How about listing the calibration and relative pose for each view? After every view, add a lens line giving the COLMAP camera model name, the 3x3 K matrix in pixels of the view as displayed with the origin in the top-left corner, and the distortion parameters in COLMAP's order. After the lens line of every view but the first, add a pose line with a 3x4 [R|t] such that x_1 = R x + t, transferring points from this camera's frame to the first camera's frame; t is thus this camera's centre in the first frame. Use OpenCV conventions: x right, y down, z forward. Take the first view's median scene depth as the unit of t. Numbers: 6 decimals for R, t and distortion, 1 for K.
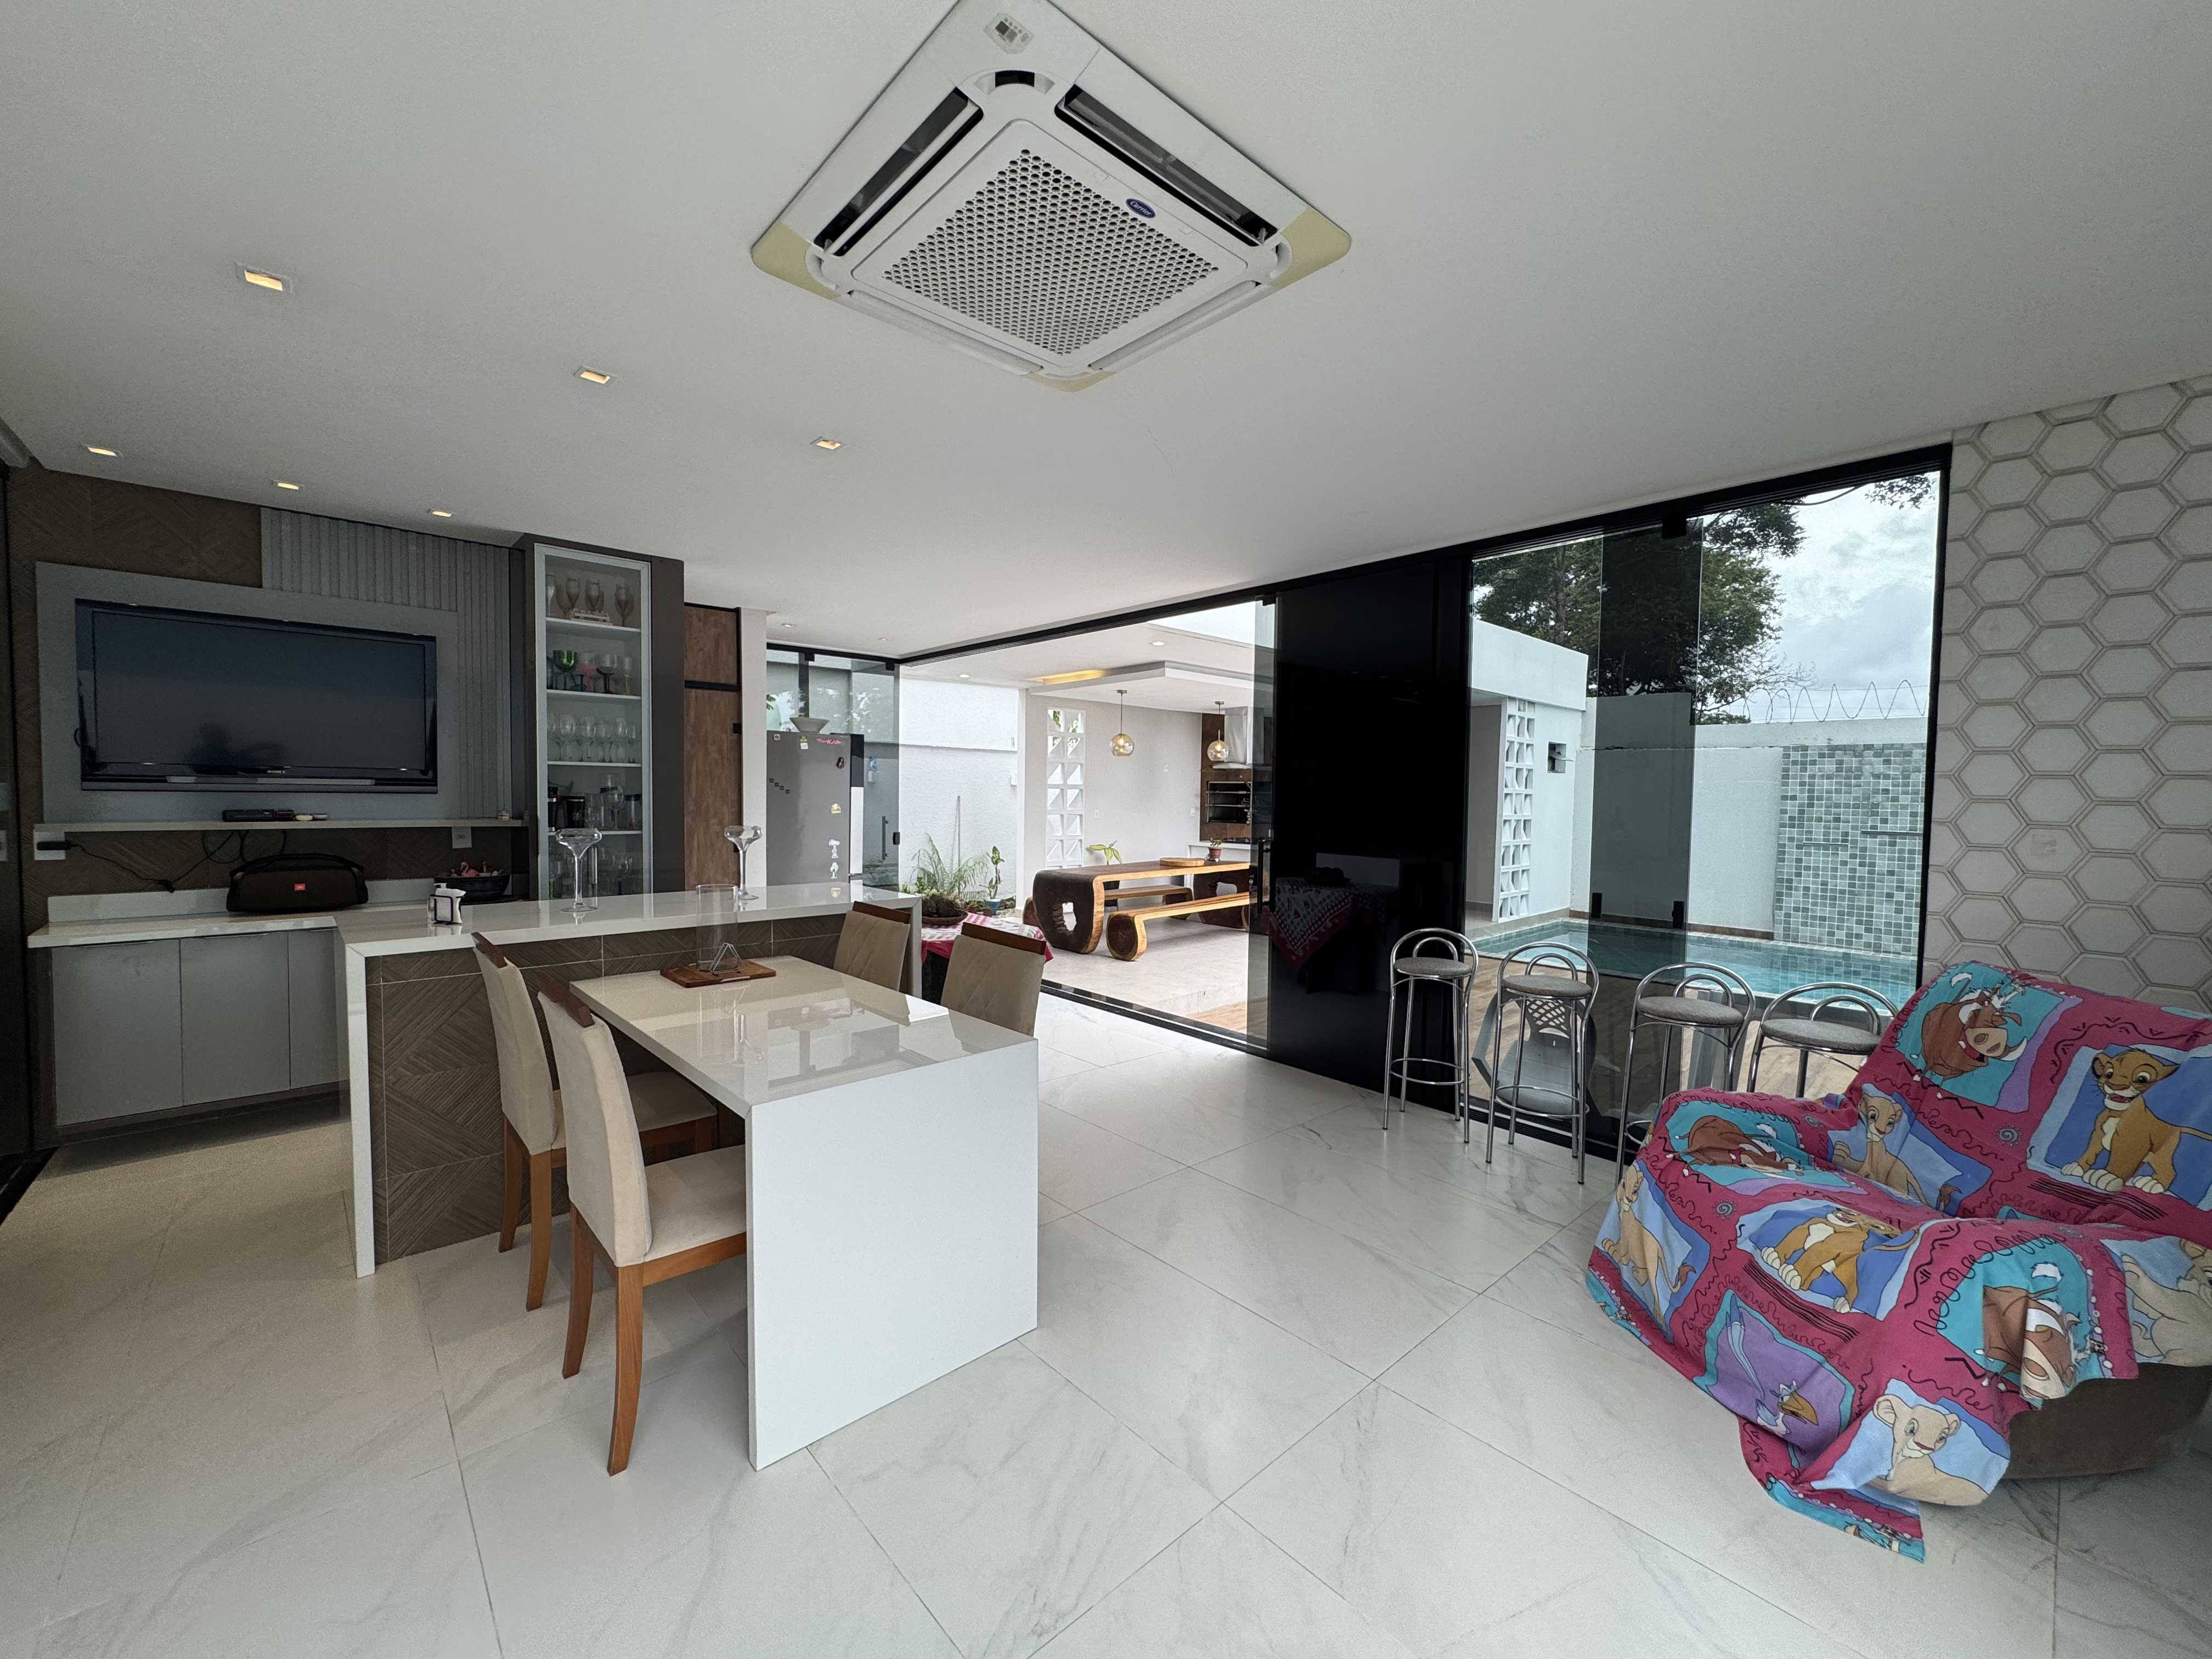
lens RADIAL K [[887.0, 0, 1102.1], [0, 887.0, 825.8], [0, 0, 1]] dist [-0.007482, 0.001743]
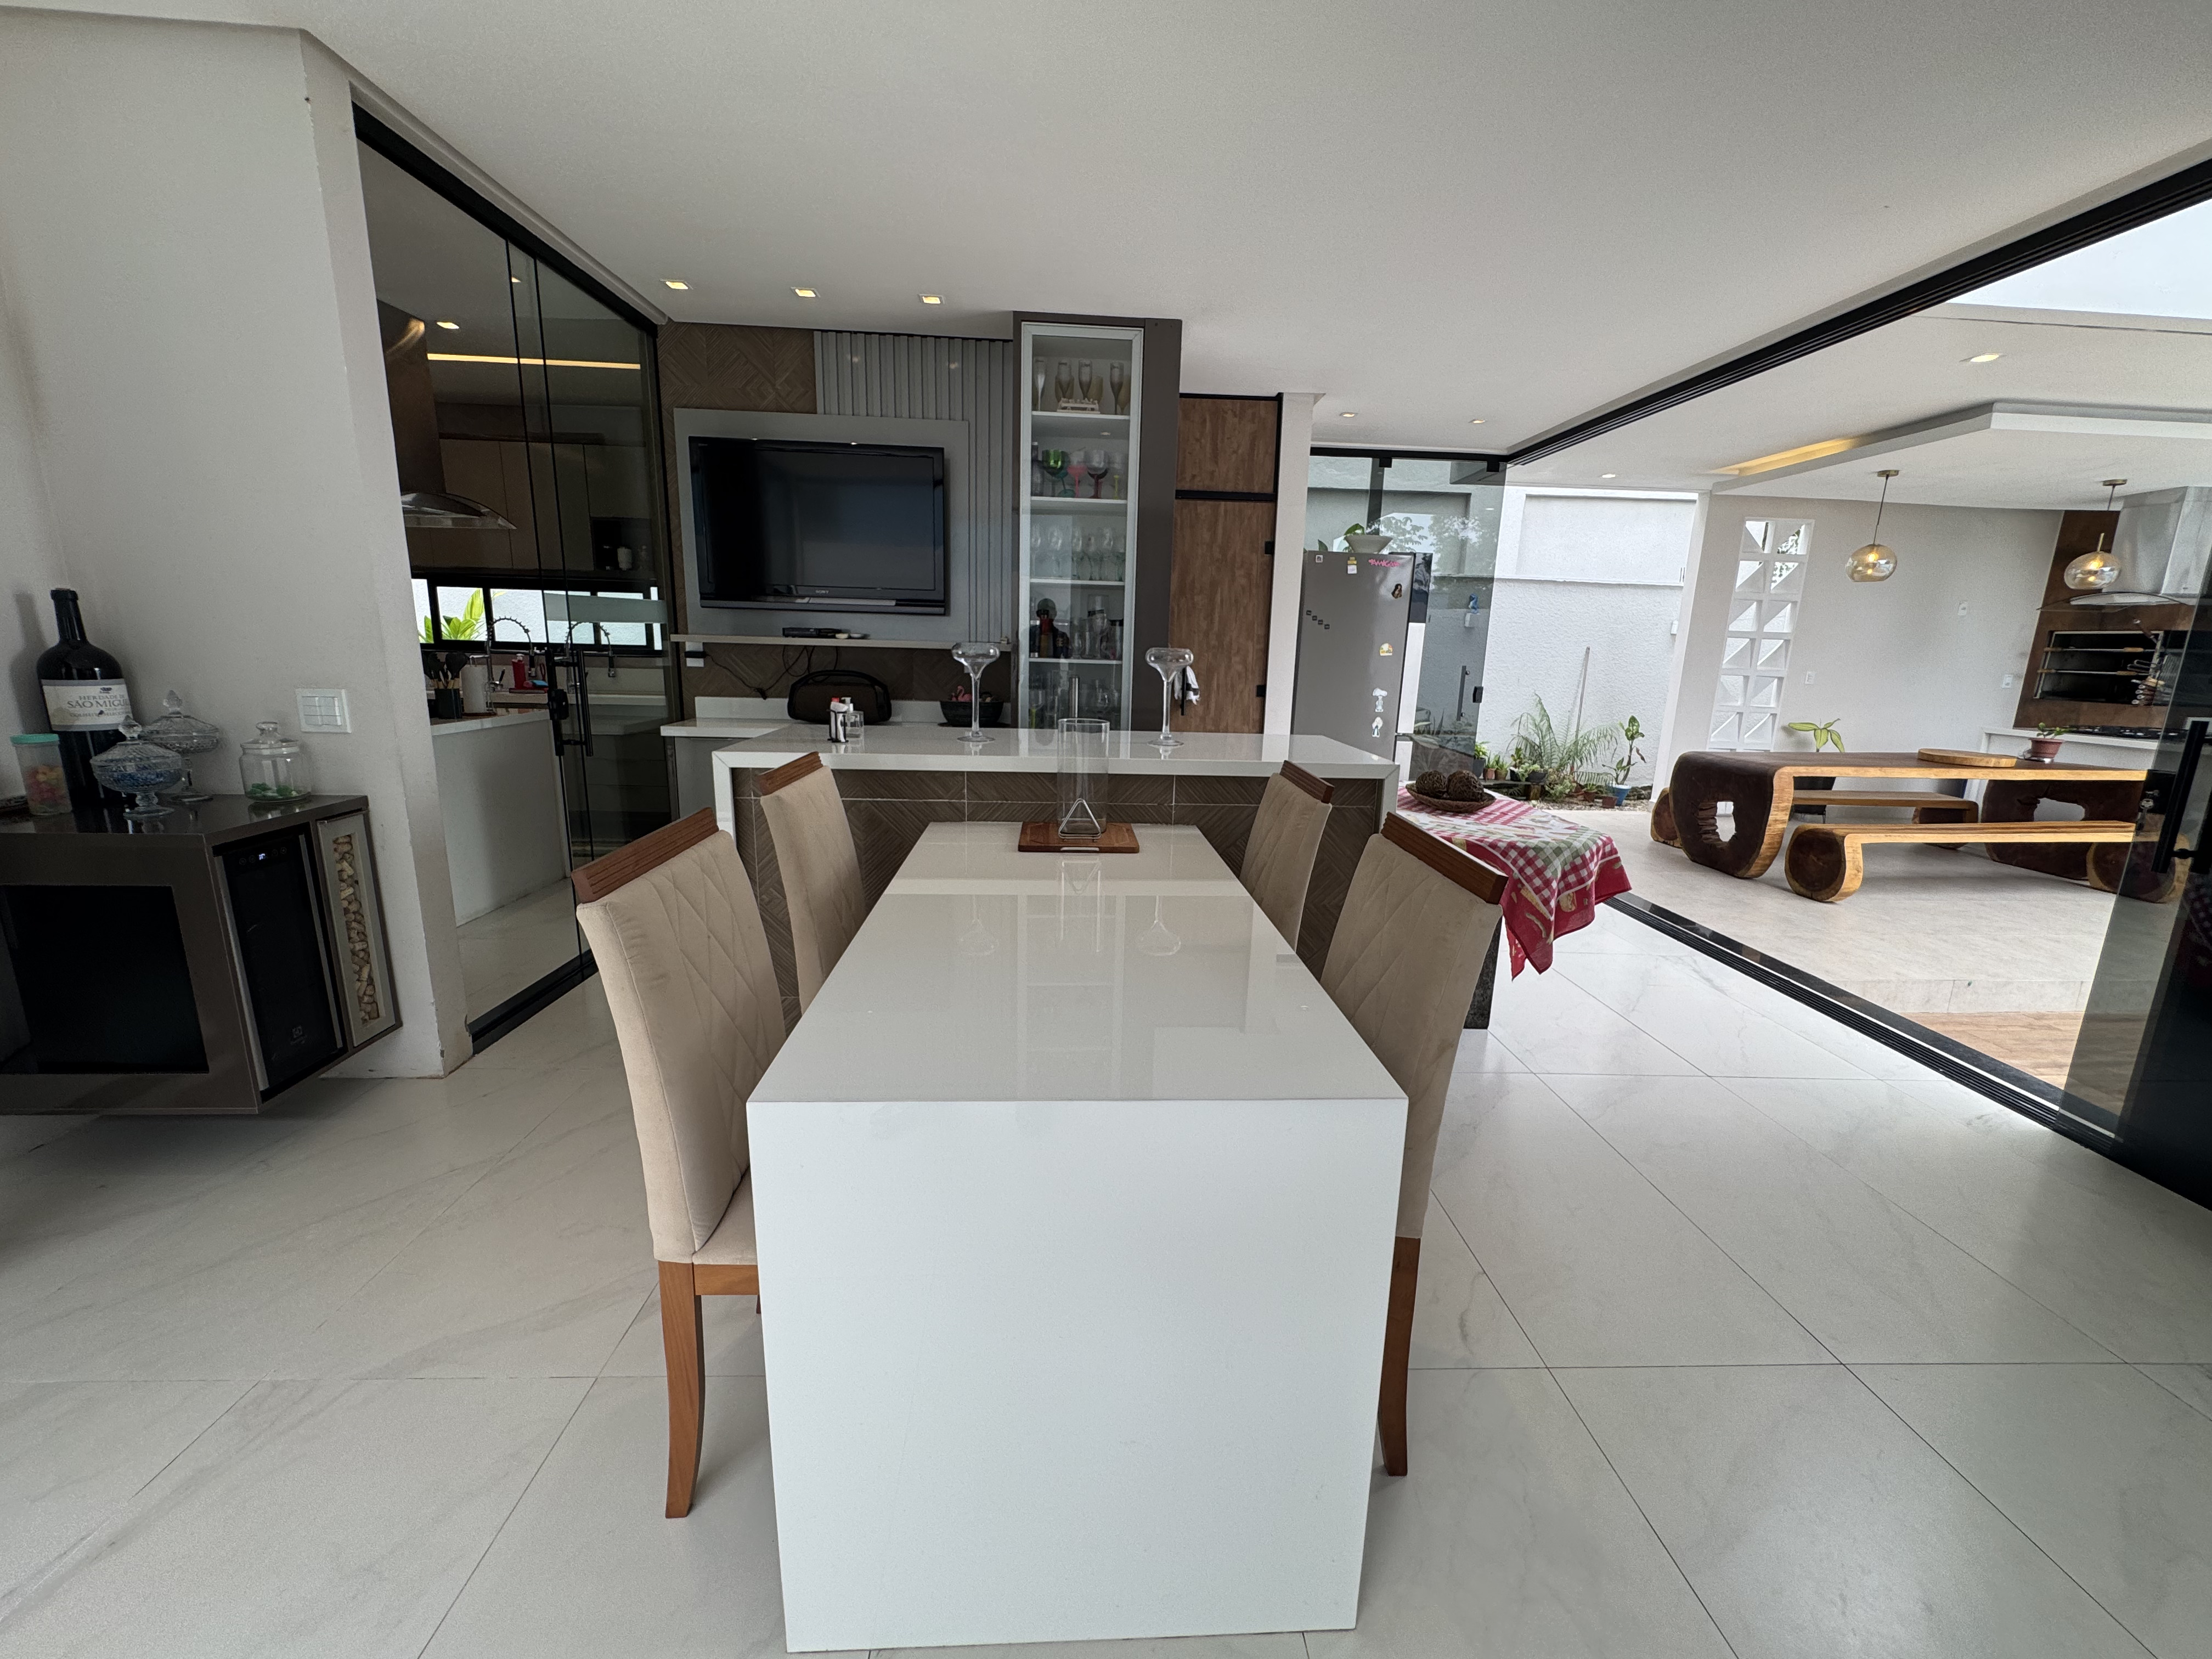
lens RADIAL K [[887.0, 0, 1106.8], [0, 887.0, 824.5], [0, 0, 1]] dist [-0.007482, 0.001743]
pose [[0.771057, 0.137216, -0.621806, 0.017106], [-0.042269, 0.985382, 0.165033, 0.010340], [0.635361, -0.100967, 0.765586, 0.147312]]
